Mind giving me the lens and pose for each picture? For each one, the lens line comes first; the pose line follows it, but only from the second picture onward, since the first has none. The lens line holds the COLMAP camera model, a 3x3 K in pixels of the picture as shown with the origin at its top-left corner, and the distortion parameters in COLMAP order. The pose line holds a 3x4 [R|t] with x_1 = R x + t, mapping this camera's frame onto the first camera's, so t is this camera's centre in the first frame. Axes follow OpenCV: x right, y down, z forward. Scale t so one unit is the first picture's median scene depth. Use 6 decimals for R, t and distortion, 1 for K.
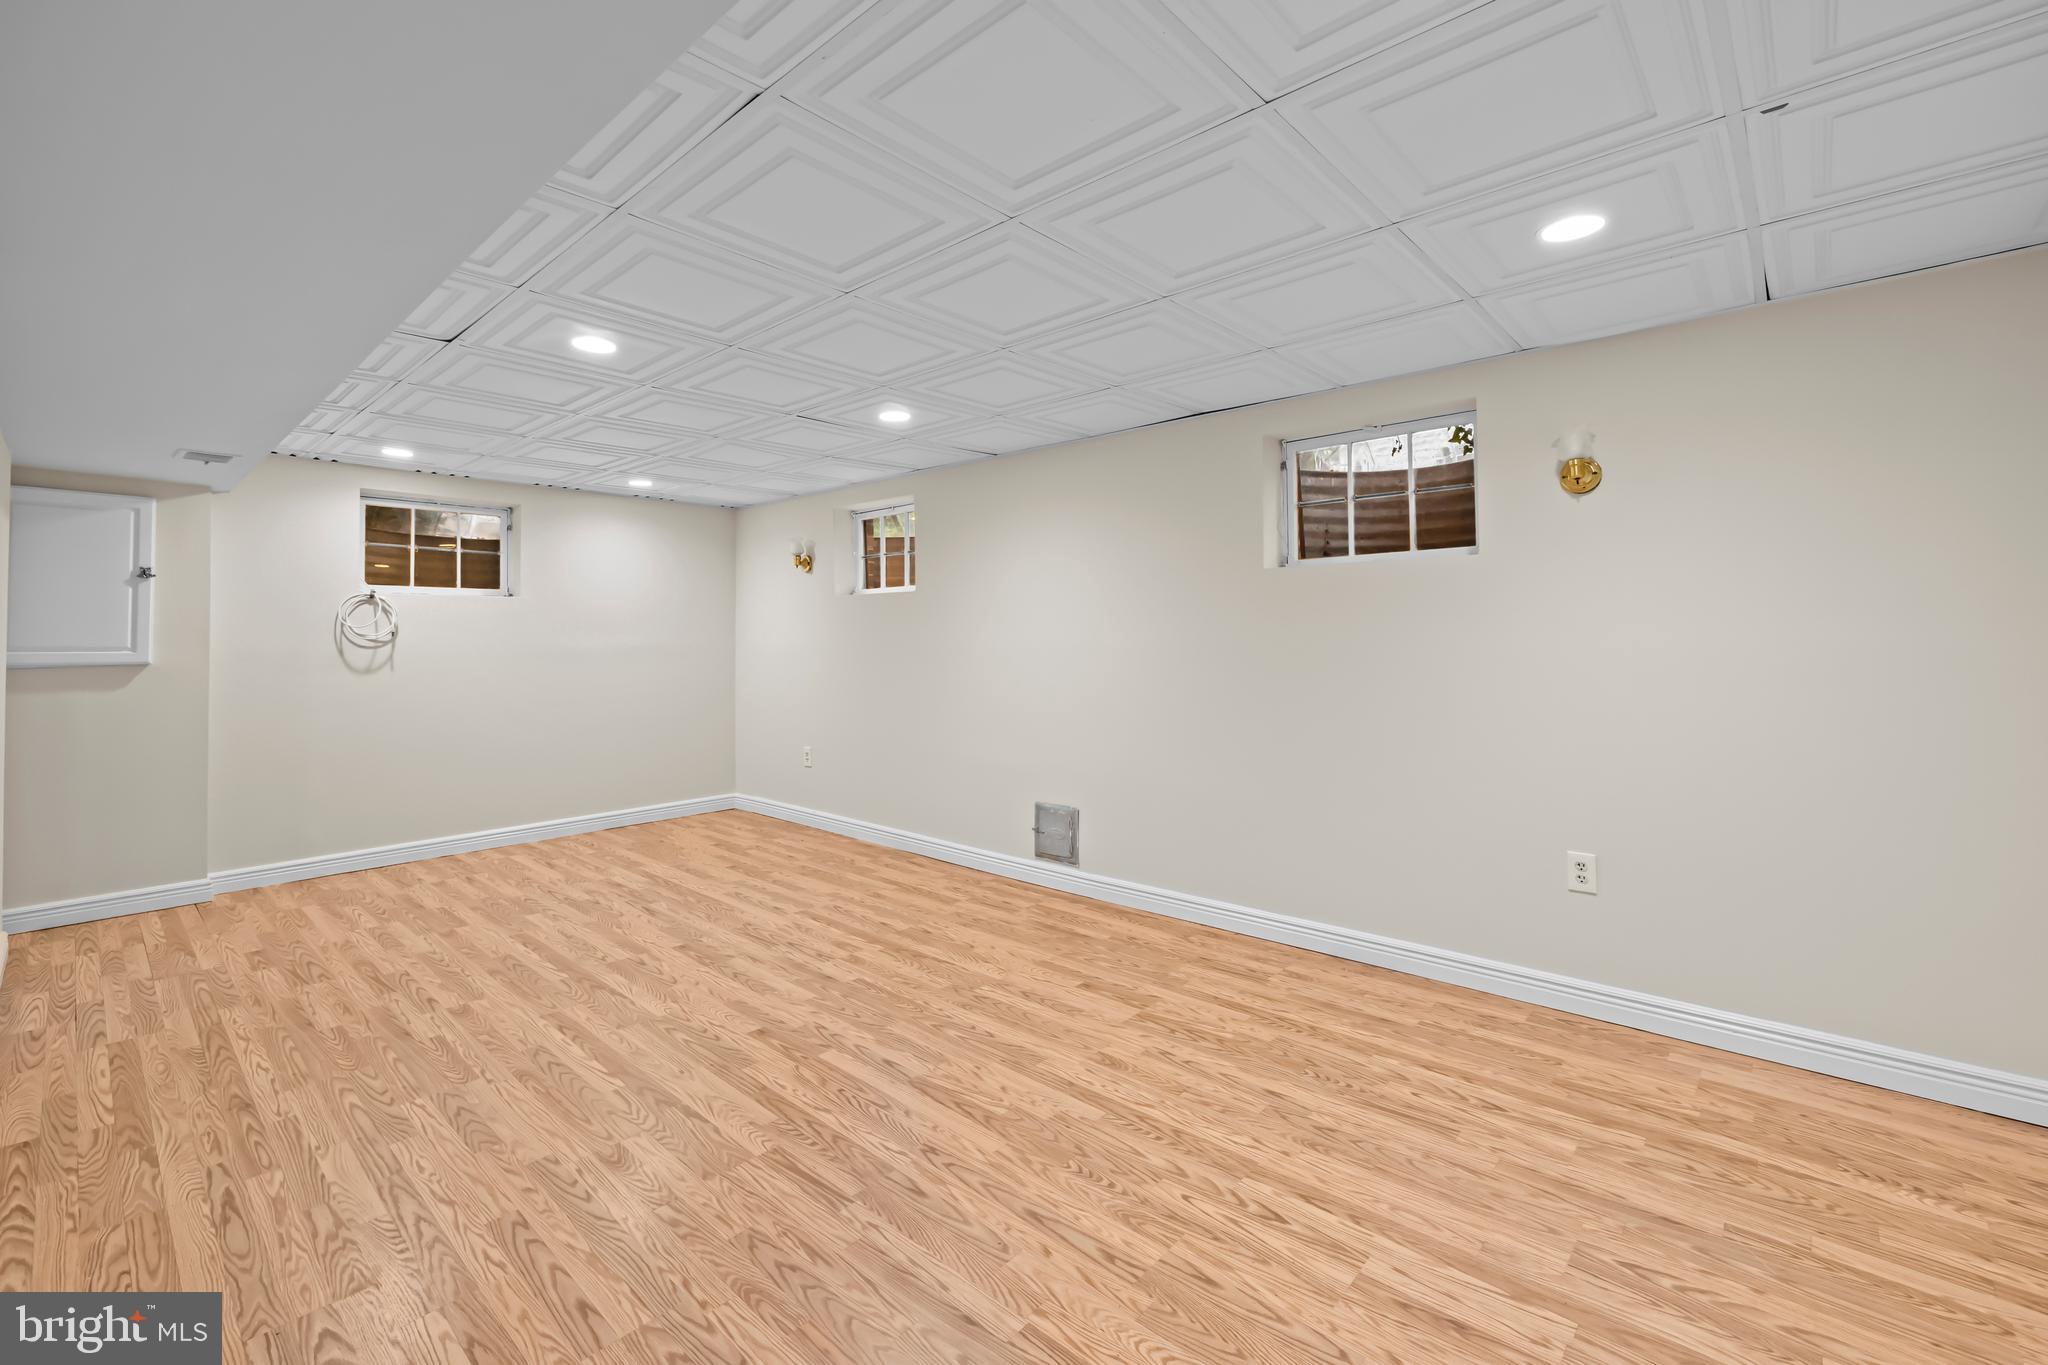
lens RADIAL K [[866.4, 0, 1020.6], [0, 866.4, 647.9], [0, 0, 1]] dist [0.000080, -0.000380]
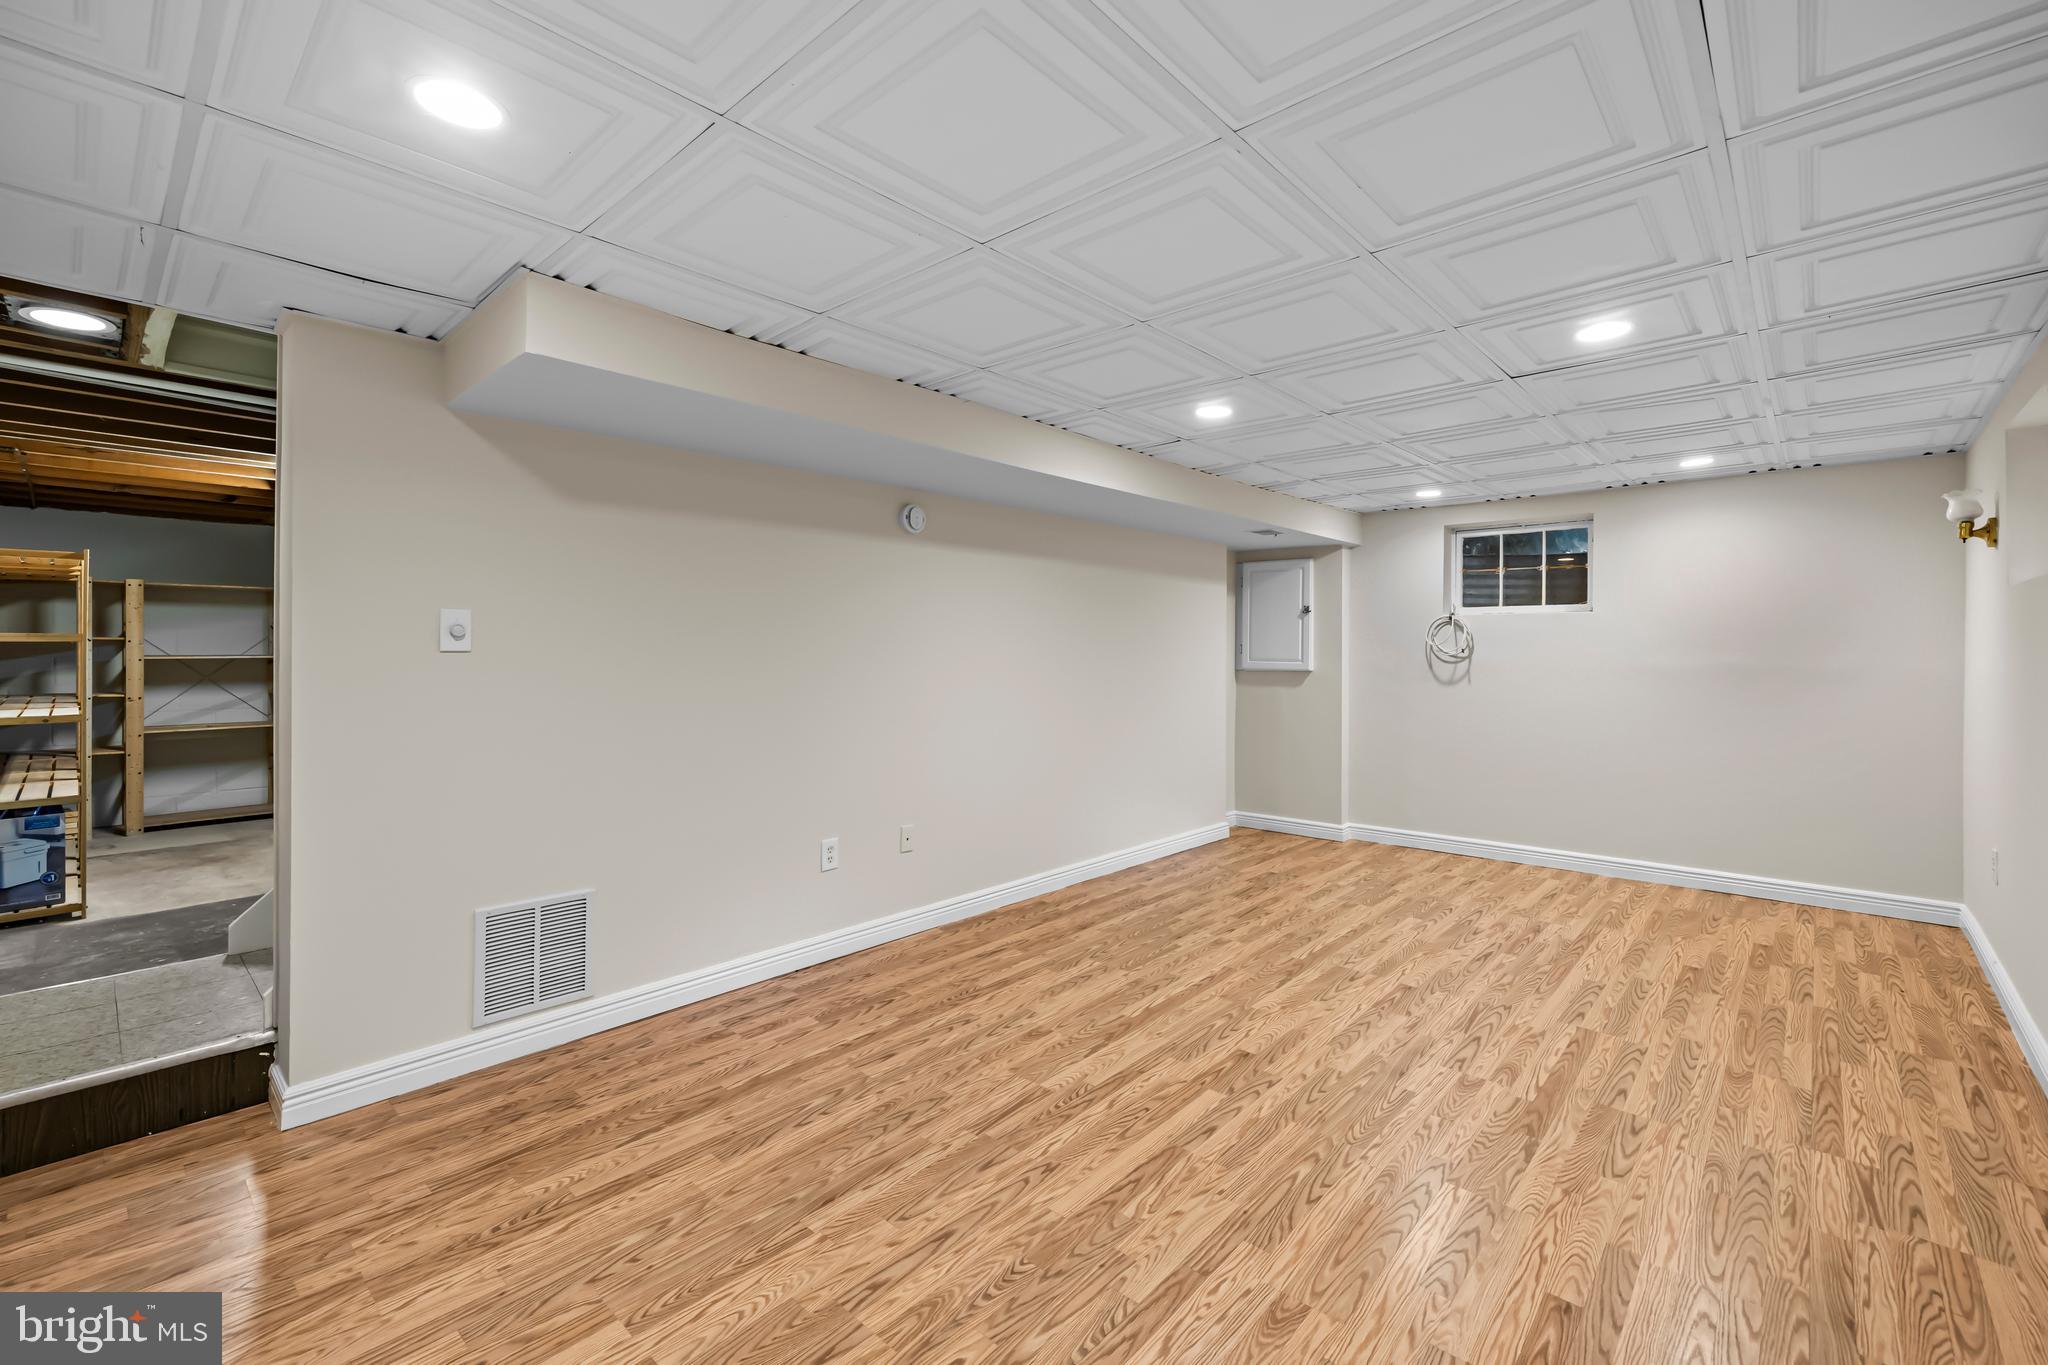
lens RADIAL K [[866.4, 0, 1020.6], [0, 866.4, 647.9], [0, 0, 1]] dist [0.000080, -0.000380]
pose [[-0.001779, 0.002694, -0.999995, 0.712106], [-0.012282, 0.999921, 0.002716, -0.027502], [0.999923, 0.012287, -0.001746, 0.747464]]
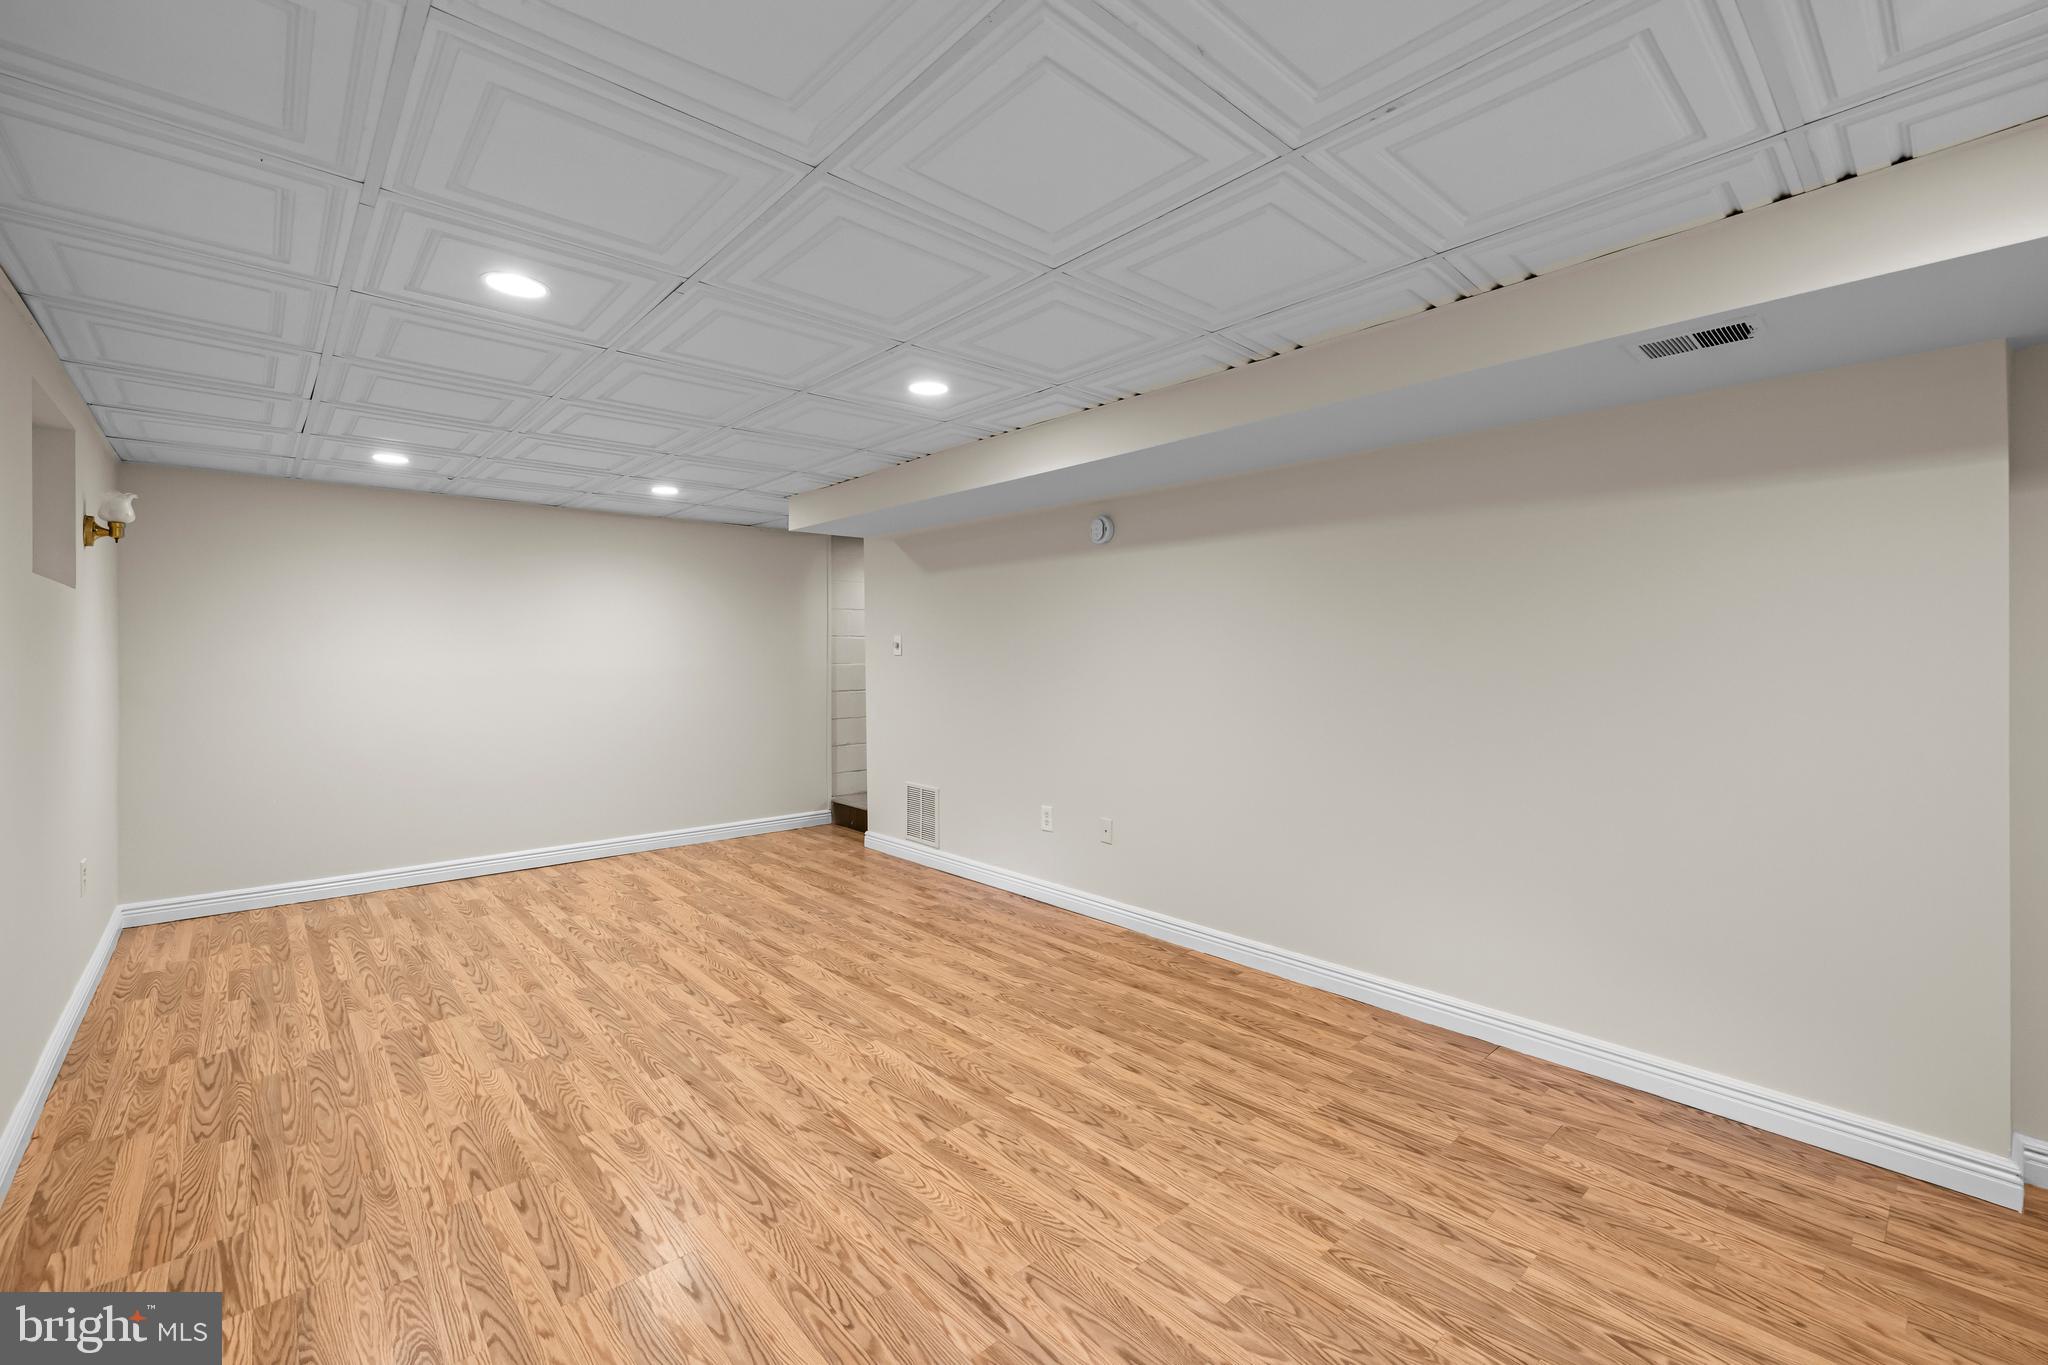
lens RADIAL K [[857.0, 0, 1018.7], [0, 857.0, 657.8], [0, 0, 1]] dist [-0.000134, -0.000139]
pose [[-0.995015, 0.007946, 0.099405, -0.725660], [0.009457, 0.999847, 0.014739, -0.036063], [-0.099273, 0.015606, -0.994938, 2.087396]]
